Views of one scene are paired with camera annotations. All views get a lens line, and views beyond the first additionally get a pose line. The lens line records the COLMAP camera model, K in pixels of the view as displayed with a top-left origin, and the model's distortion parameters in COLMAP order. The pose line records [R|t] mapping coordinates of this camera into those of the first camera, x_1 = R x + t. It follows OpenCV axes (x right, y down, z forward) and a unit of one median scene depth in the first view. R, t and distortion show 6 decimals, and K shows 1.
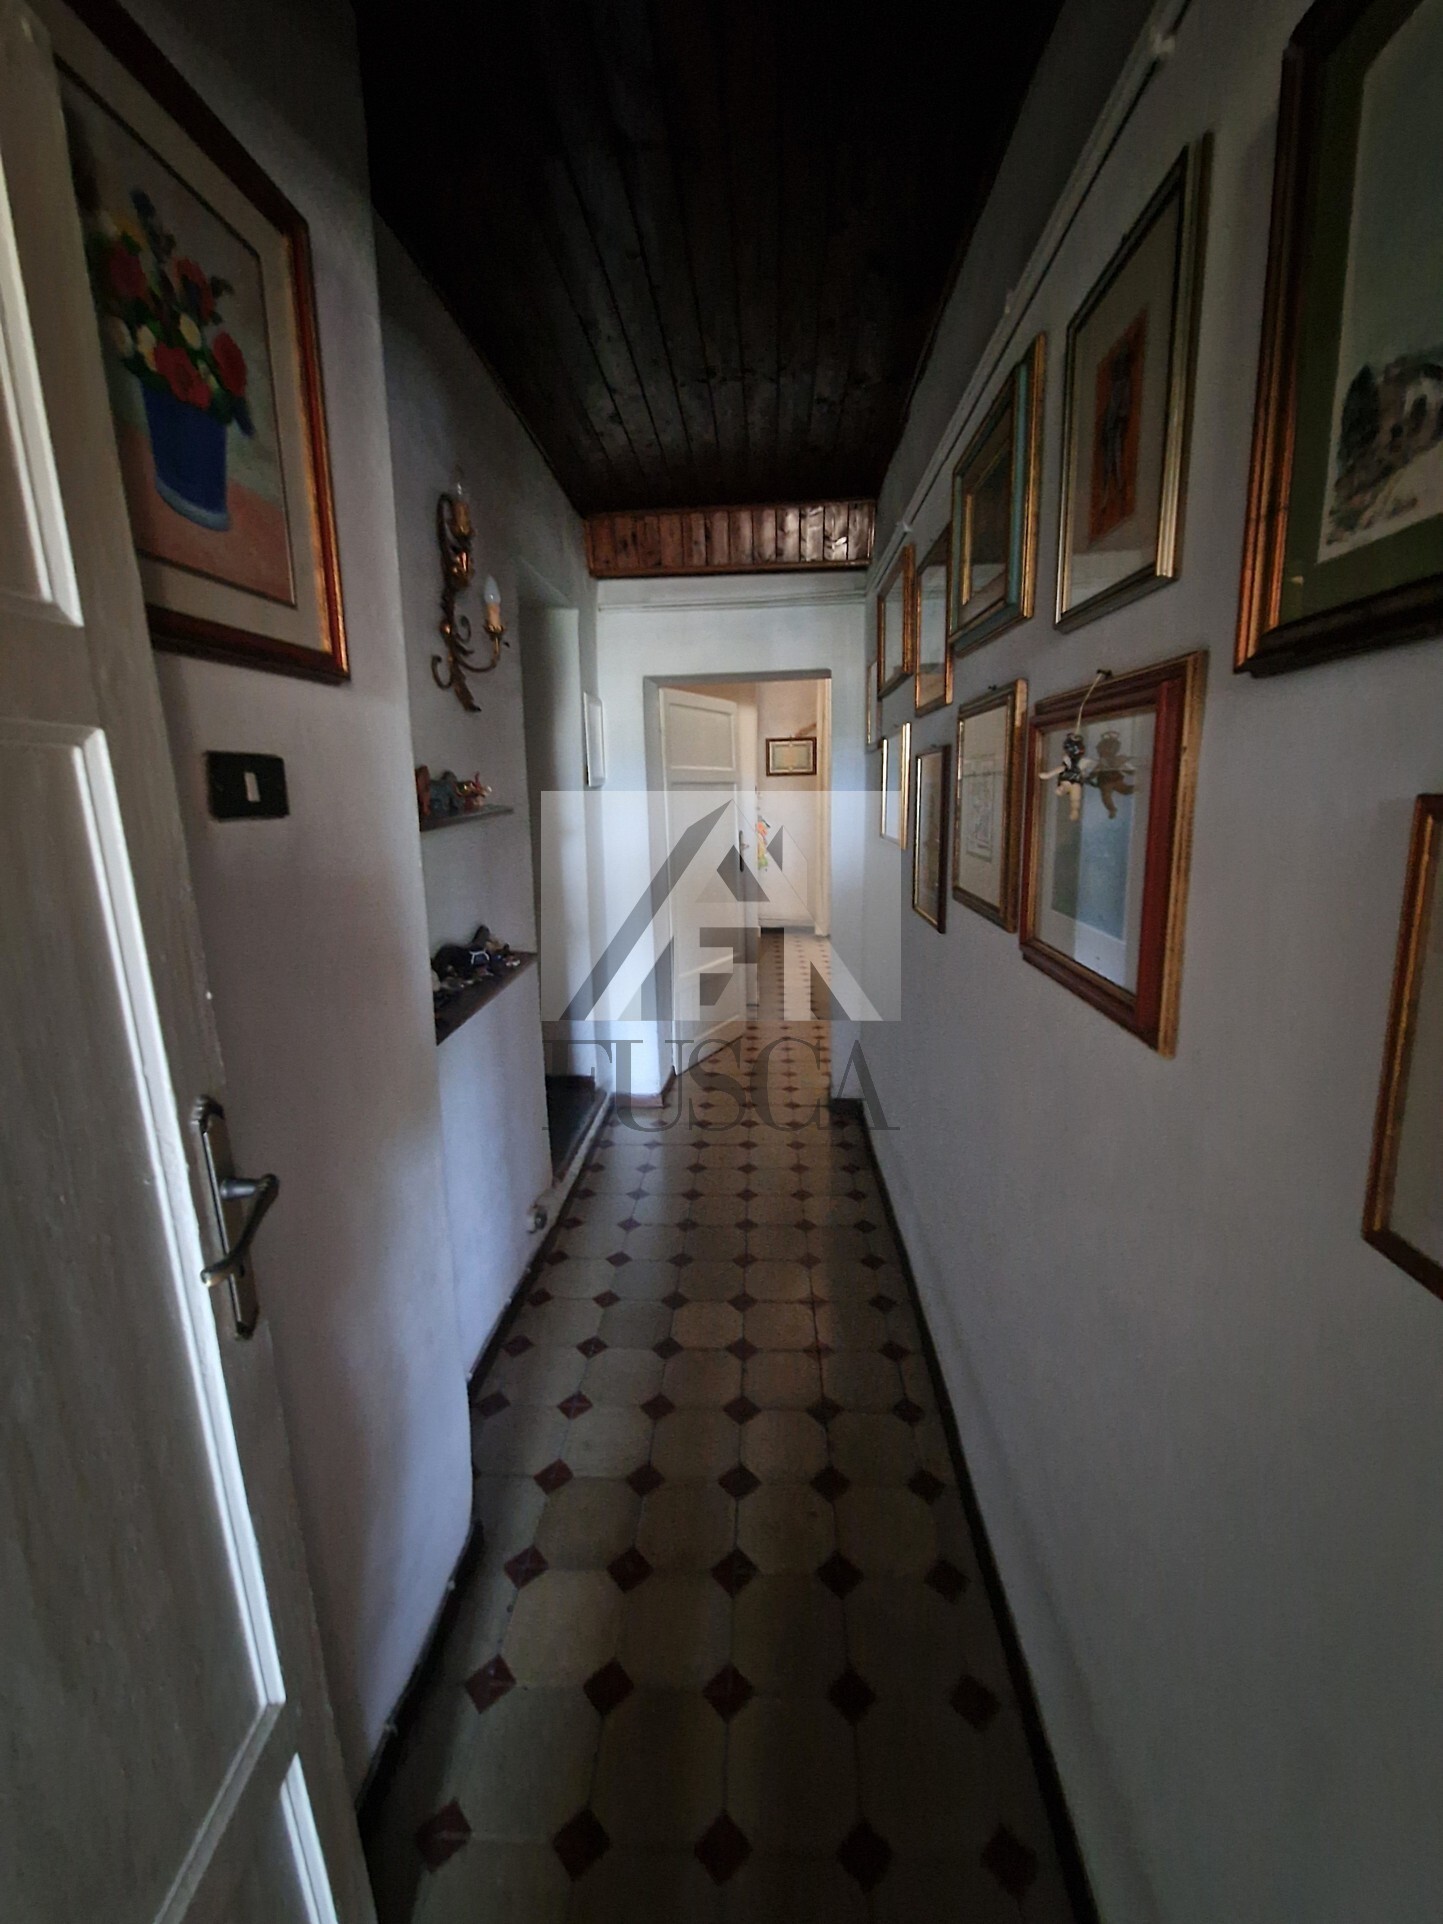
lens RADIAL K [[775.0, 0, 725.4], [0, 775.0, 941.2], [0, 0, 1]] dist [-0.002090, -0.000434]
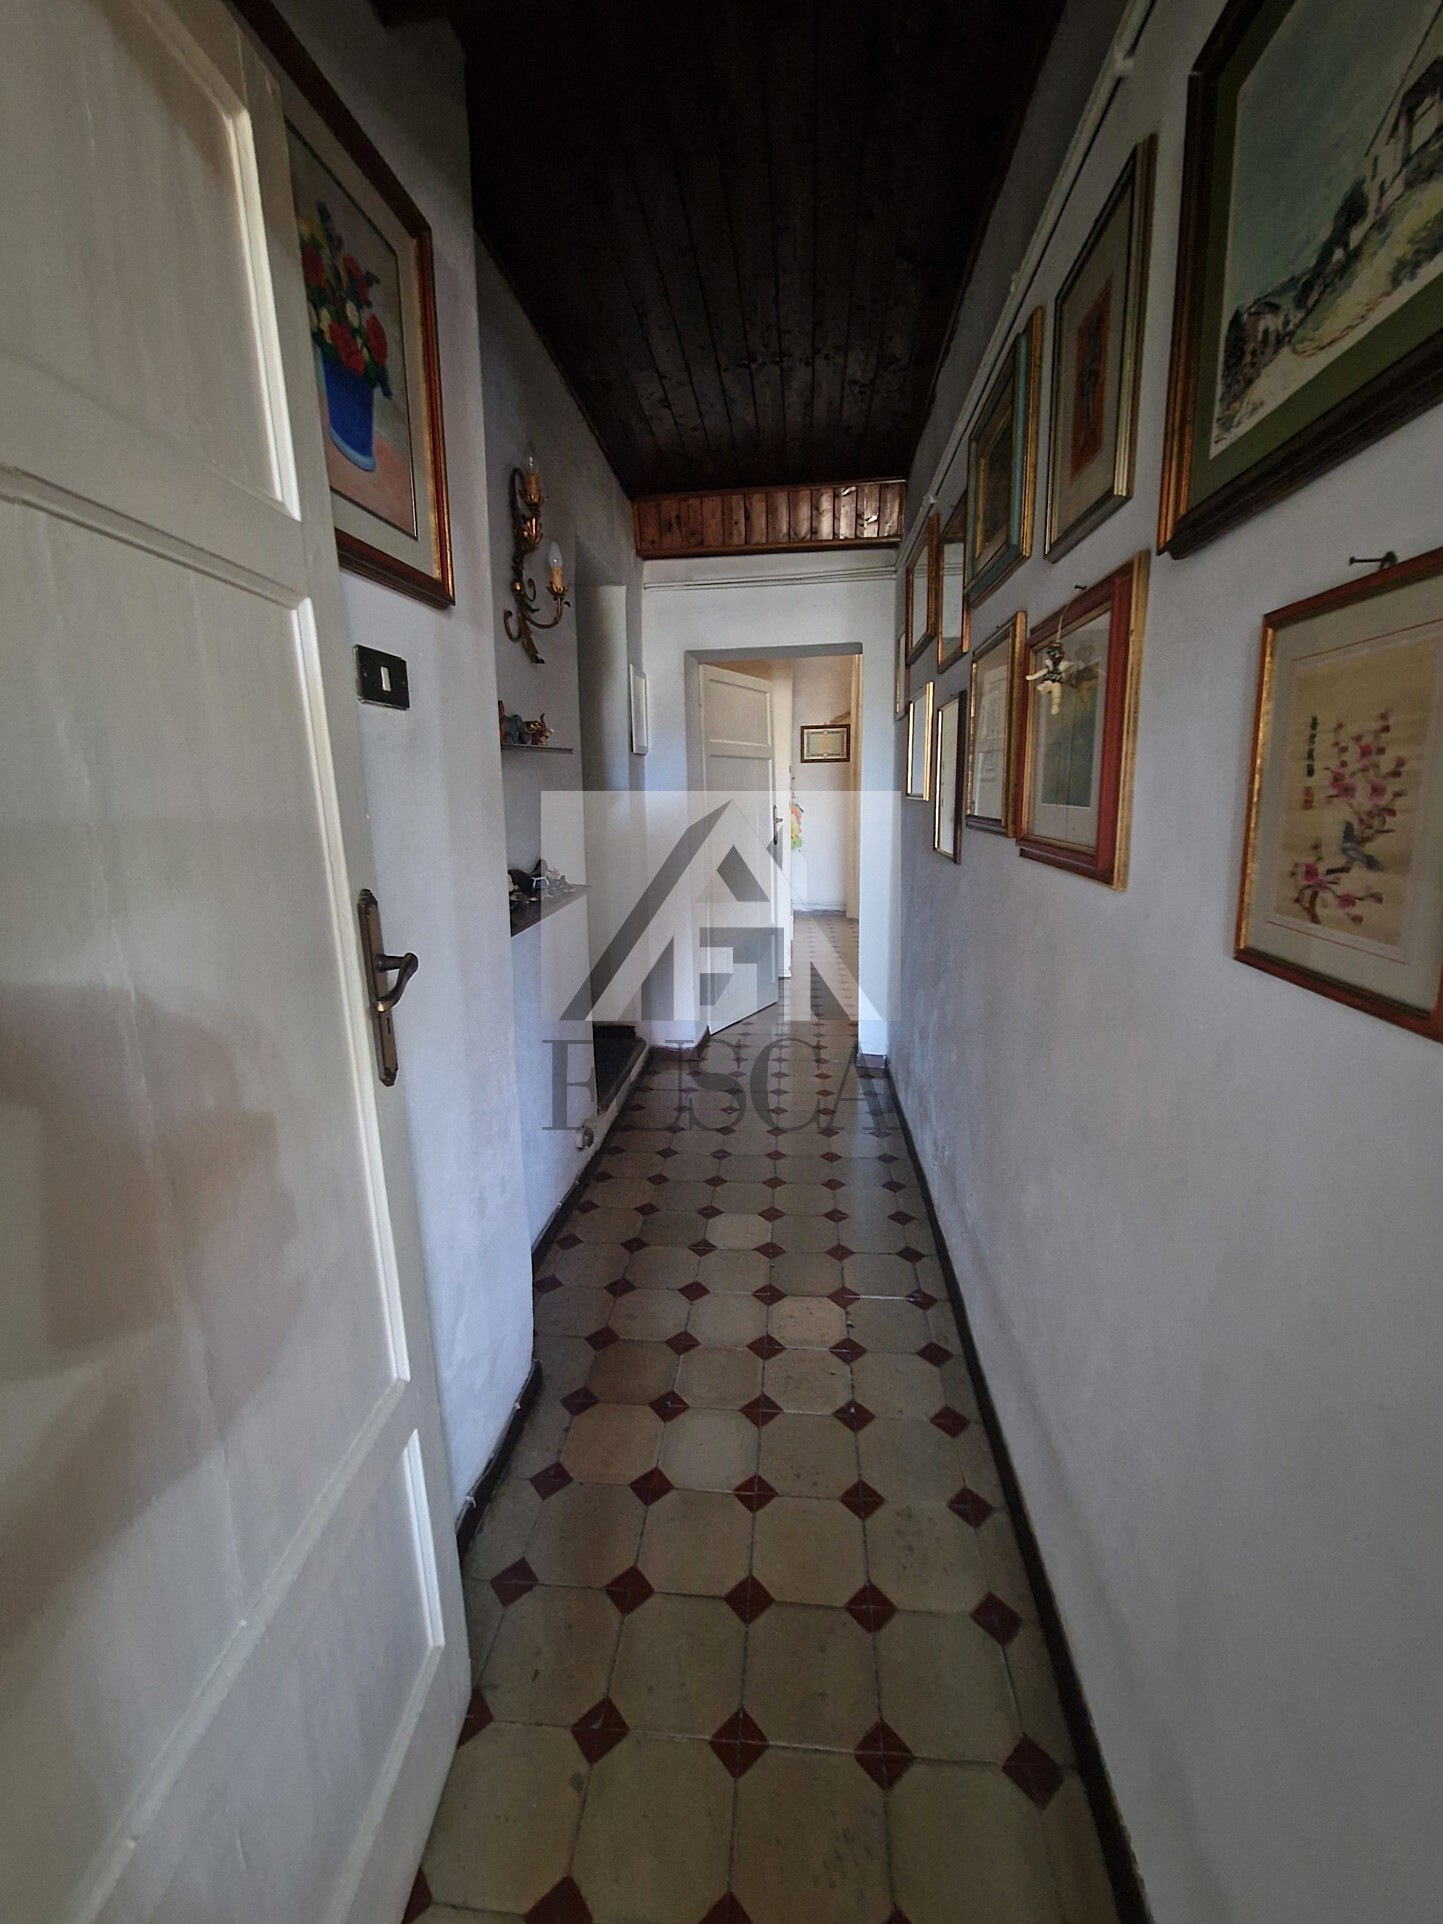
lens RADIAL K [[780.1, 0, 726.0], [0, 780.1, 952.2], [0, 0, 1]] dist [0.002500, -0.002859]
pose [[0.999053, 0.010850, -0.042139, 0.000016], [-0.010747, 0.999939, 0.002674, 0.117482], [0.042166, -0.002219, 0.999108, -0.122016]]
